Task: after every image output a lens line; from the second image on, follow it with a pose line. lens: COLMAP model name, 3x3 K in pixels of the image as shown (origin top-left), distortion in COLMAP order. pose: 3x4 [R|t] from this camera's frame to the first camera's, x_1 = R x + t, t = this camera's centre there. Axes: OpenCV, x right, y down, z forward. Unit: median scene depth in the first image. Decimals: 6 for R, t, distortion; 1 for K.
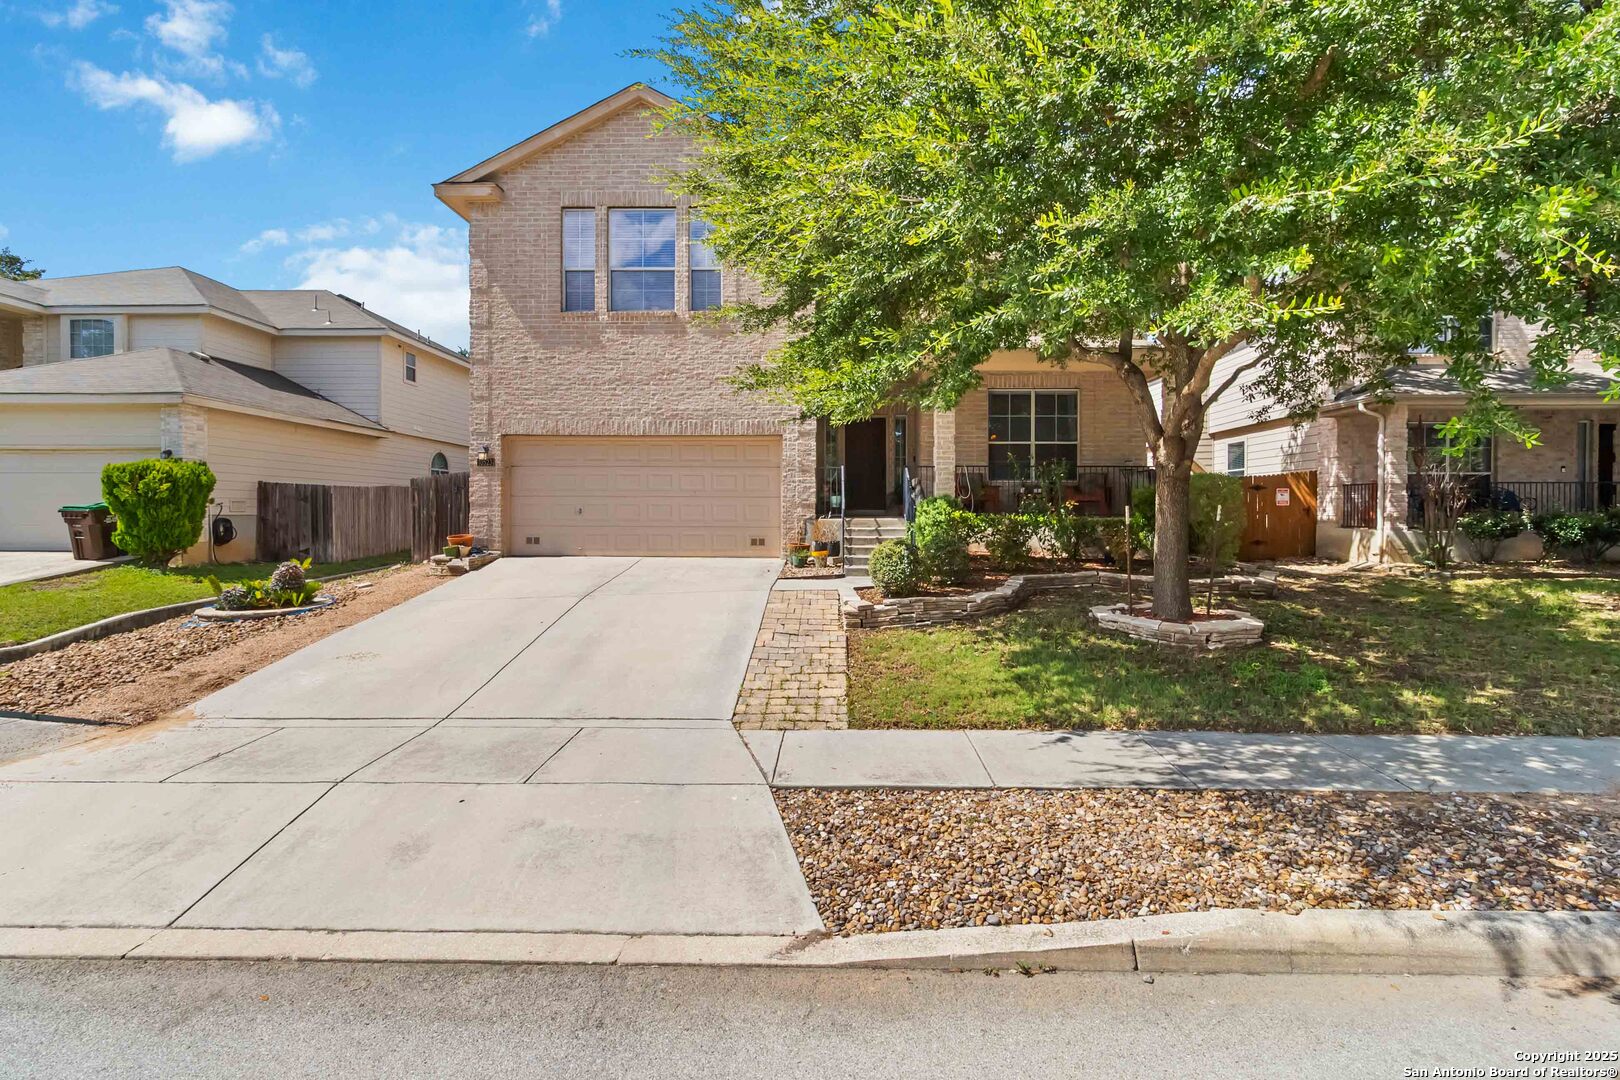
lens RADIAL K [[767.2, 0, 812.9], [0, 767.2, 527.5], [0, 0, 1]] dist [-0.001942, 0.001152]
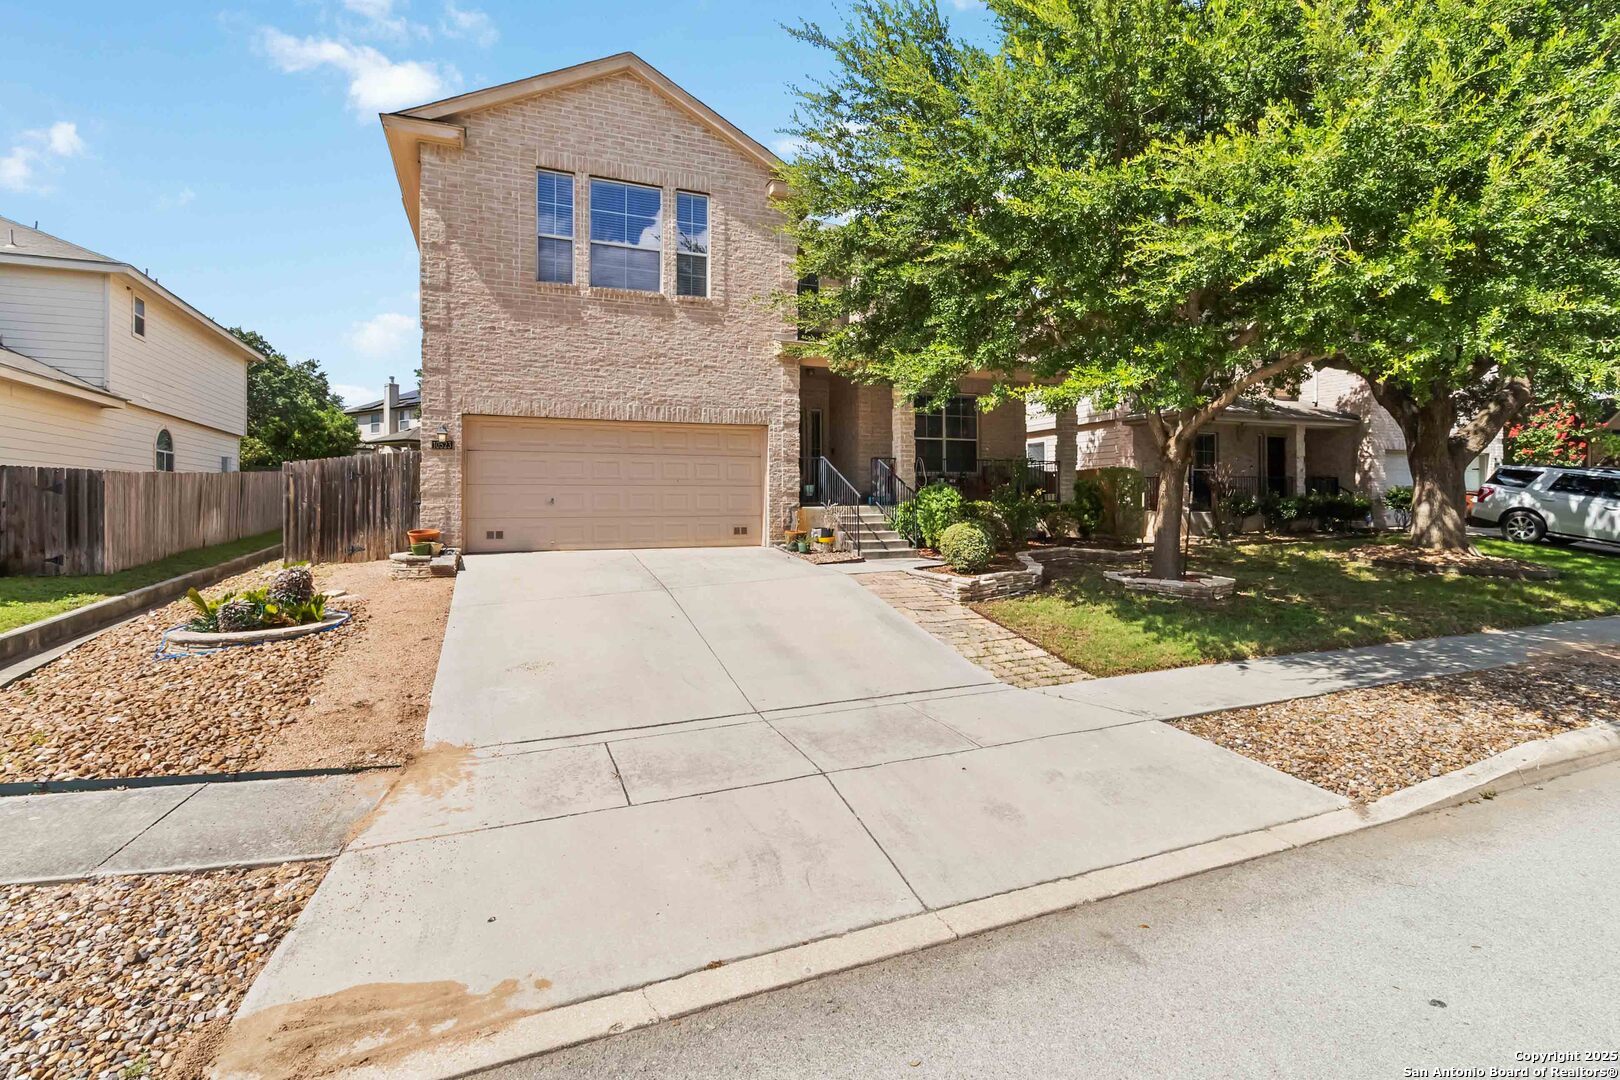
lens RADIAL K [[767.2, 0, 828.6], [0, 767.2, 503.7], [0, 0, 1]] dist [-0.001942, 0.001152]
pose [[0.910533, -0.007506, 0.413368, -0.389967], [0.015964, 0.999728, -0.017012, 0.002370], [-0.413128, 0.022089, 0.910405, 0.039291]]
